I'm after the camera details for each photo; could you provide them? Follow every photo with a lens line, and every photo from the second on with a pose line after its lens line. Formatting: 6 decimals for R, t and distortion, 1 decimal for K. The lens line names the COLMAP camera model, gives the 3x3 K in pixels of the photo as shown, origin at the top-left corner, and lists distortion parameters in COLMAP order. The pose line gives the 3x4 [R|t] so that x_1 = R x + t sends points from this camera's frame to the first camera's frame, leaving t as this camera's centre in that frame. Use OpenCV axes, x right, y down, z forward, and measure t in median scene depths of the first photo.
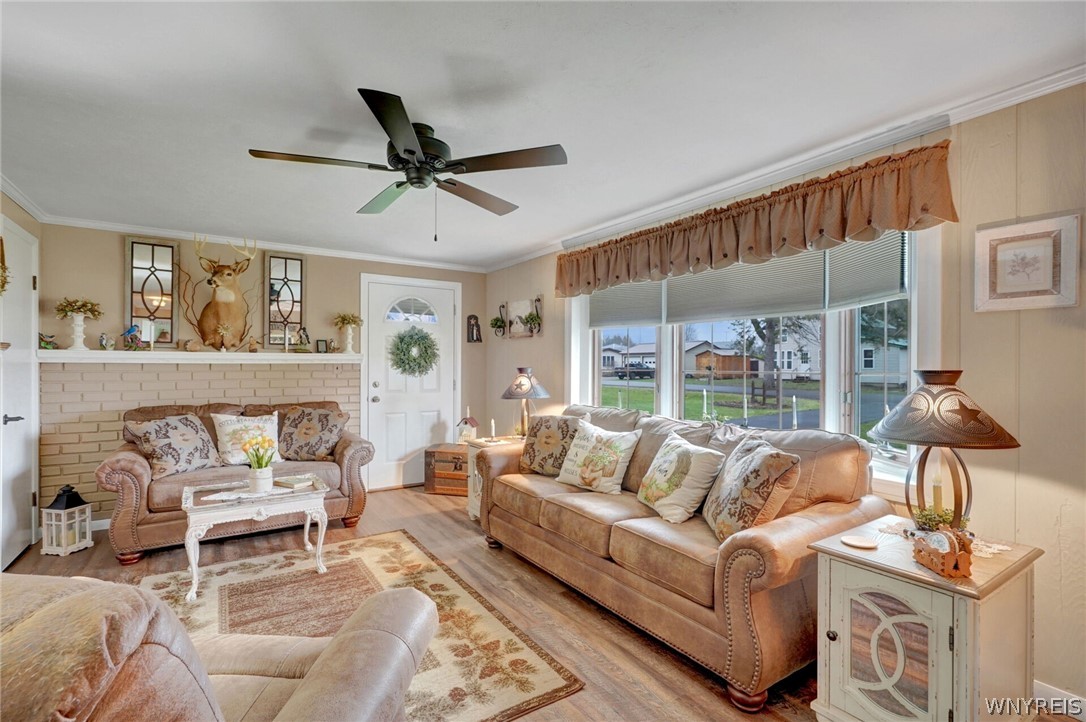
lens RADIAL K [[505.4, 0, 539.7], [0, 505.4, 366.3], [0, 0, 1]] dist [0.001041, 0.000477]
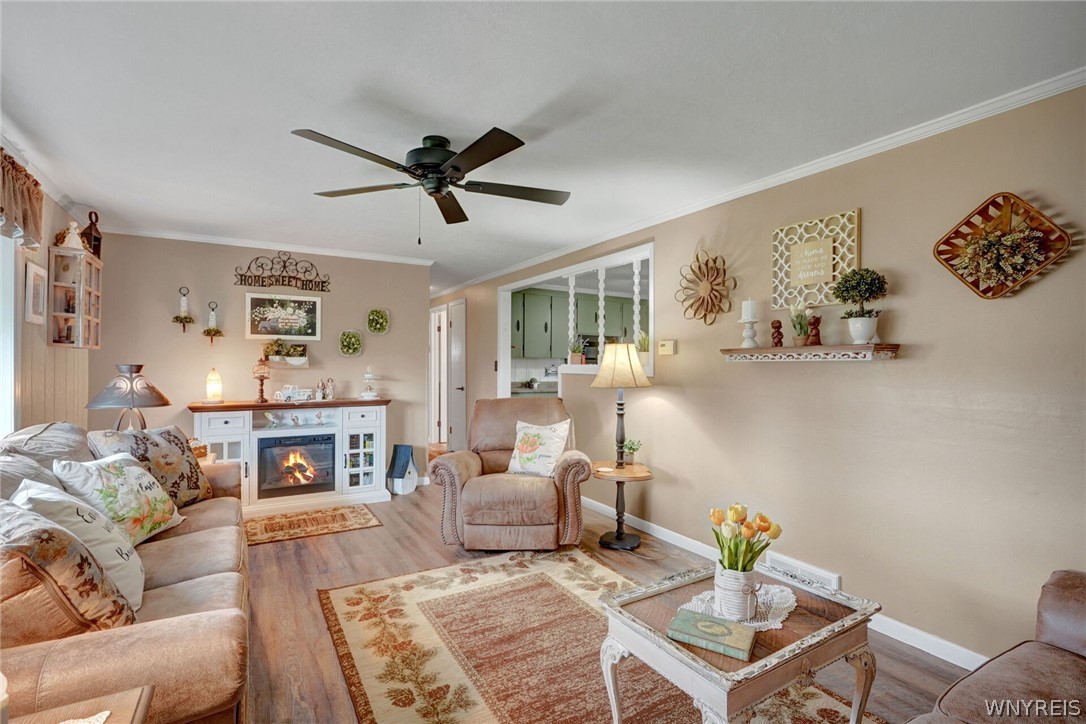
lens RADIAL K [[505.4, 0, 549.6], [0, 505.4, 361.5], [0, 0, 1]] dist [0.001041, 0.000477]
pose [[-0.999685, -0.007642, 0.023886, -0.513536], [-0.007787, 0.999952, -0.005979, -0.003184], [-0.023839, -0.006163, -0.999697, 2.095406]]
